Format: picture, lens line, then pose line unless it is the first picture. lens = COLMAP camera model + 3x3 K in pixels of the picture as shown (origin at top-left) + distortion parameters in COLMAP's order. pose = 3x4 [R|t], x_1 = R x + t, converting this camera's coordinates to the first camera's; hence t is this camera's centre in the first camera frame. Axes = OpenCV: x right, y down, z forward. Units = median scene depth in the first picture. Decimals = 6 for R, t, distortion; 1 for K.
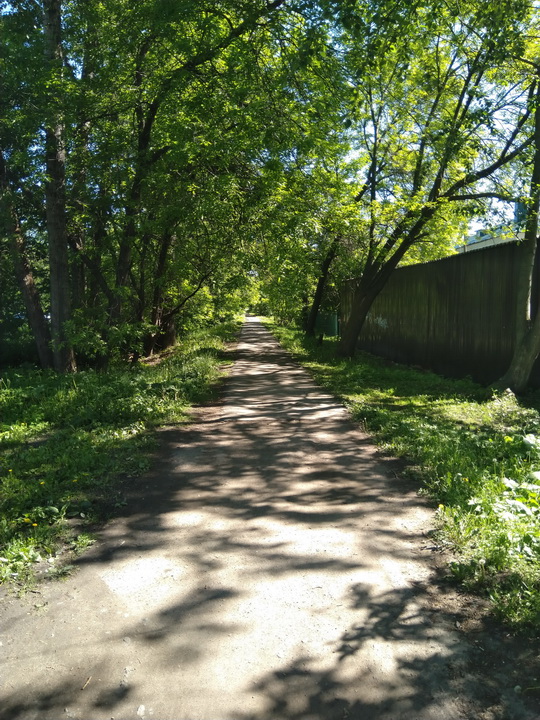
lens RADIAL K [[565.6, 0, 270.0], [0, 565.6, 360.0], [0, 0, 1]] dist [0.004189, -0.148231]
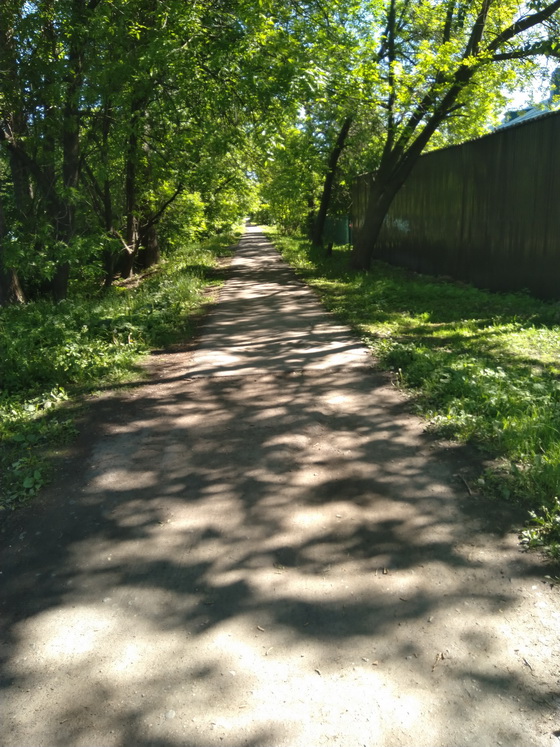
lens RADIAL K [[588.3, 0, 280.0], [0, 588.3, 373.5], [0, 0, 1]] dist [0.101750, 0.000165]
pose [[0.999221, -0.039458, 0.000153, 0.016775], [0.038881, 0.985277, 0.166485, -0.008218], [-0.006720, -0.166350, 0.986044, 0.204851]]
